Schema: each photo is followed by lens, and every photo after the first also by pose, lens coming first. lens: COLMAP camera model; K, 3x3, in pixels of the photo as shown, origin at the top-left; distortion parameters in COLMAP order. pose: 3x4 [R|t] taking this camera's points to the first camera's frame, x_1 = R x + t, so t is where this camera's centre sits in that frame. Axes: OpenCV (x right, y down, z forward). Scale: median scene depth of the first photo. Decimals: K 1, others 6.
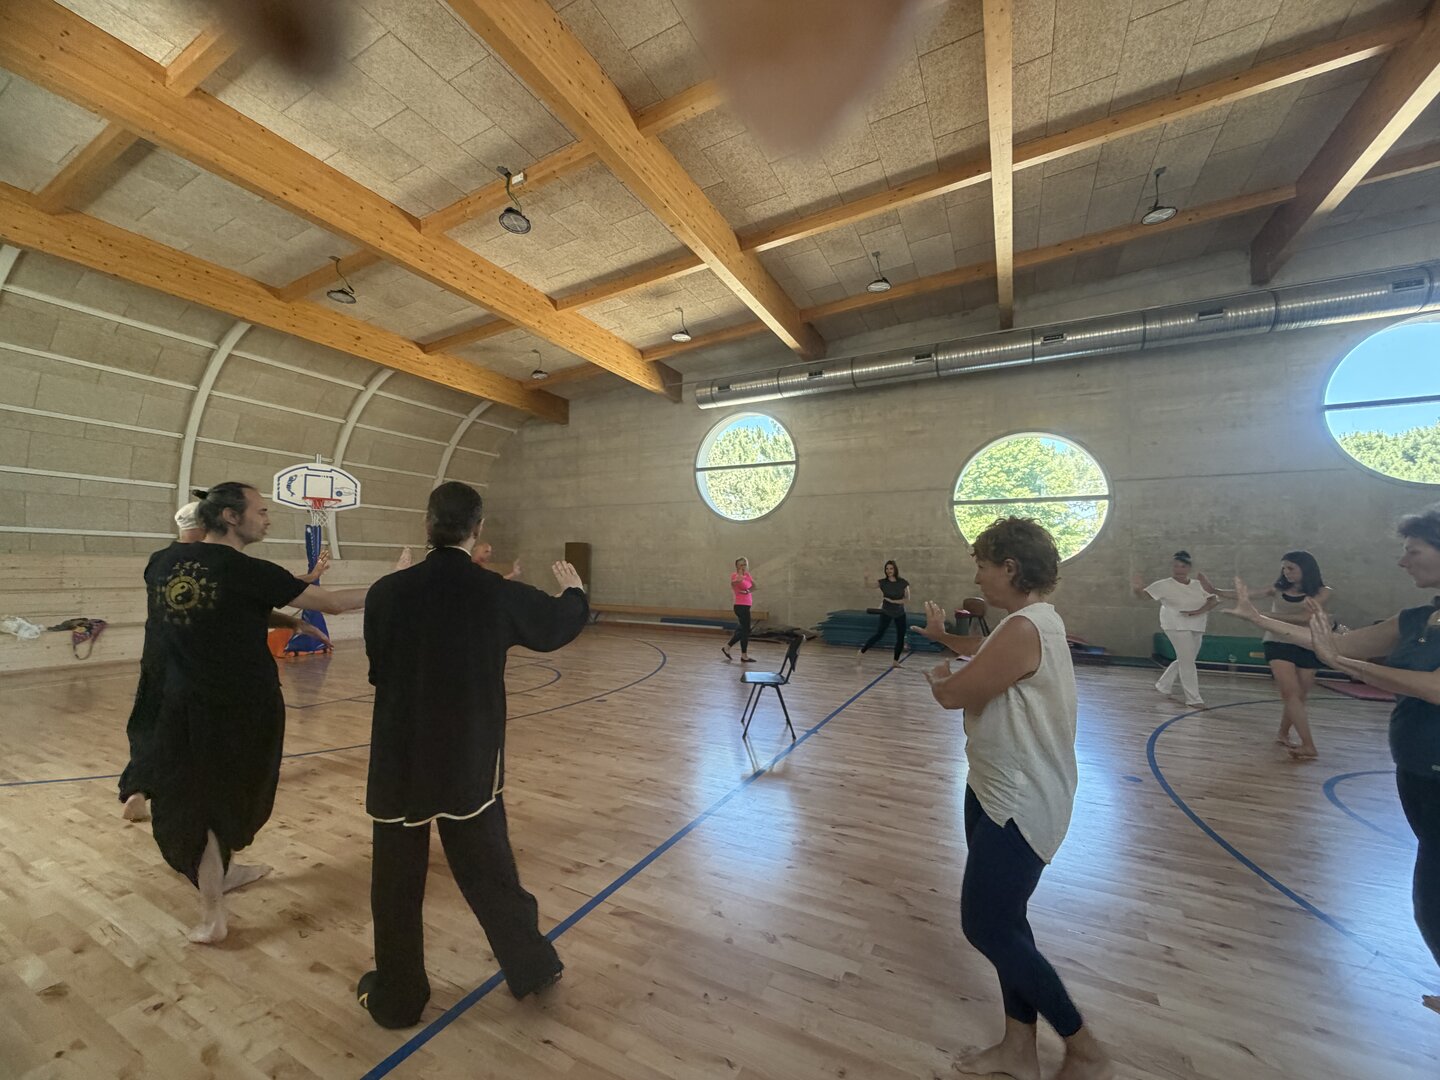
lens RADIAL K [[577.3, 0, 720.0], [0, 577.3, 540.0], [0, 0, 1]] dist [0.012933, -0.000033]
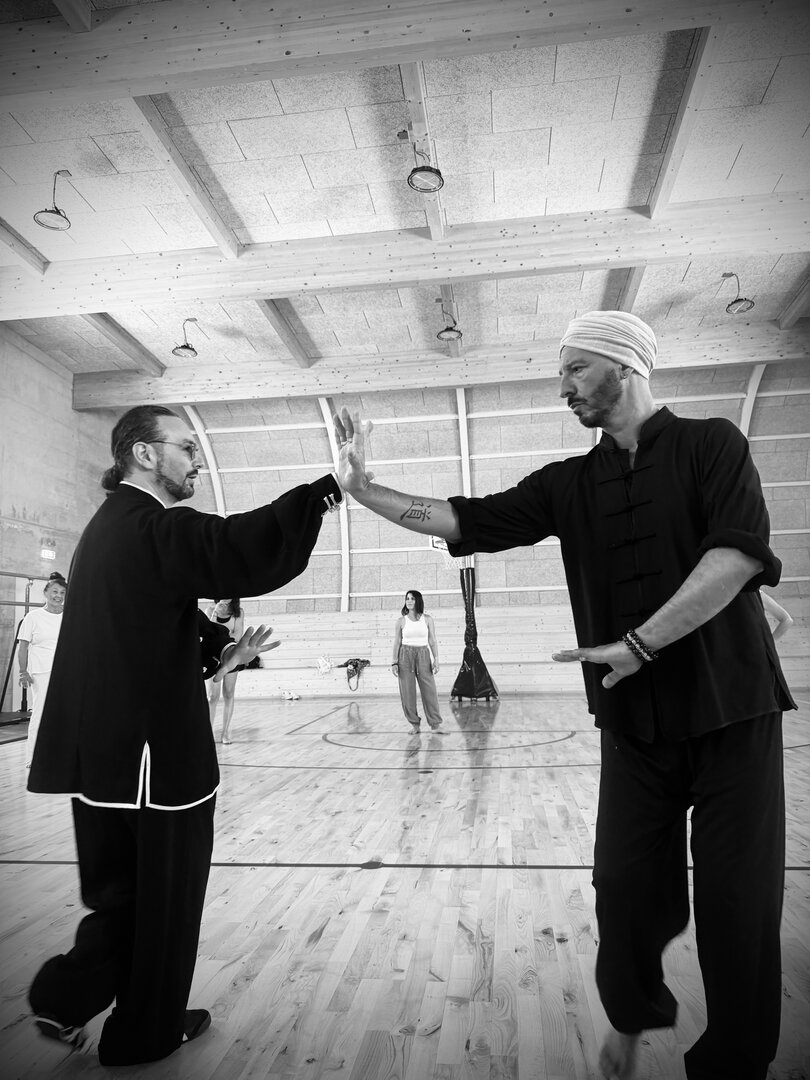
lens RADIAL K [[760.7, 0, 405.0], [0, 760.7, 540.0], [0, 0, 1]] dist [0.044318, -0.073421]
pose [[0.337914, -0.145315, -0.929891, 0.476349], [0.080095, 0.988865, -0.125425, 0.083962], [0.937763, -0.032096, 0.345791, 0.473339]]
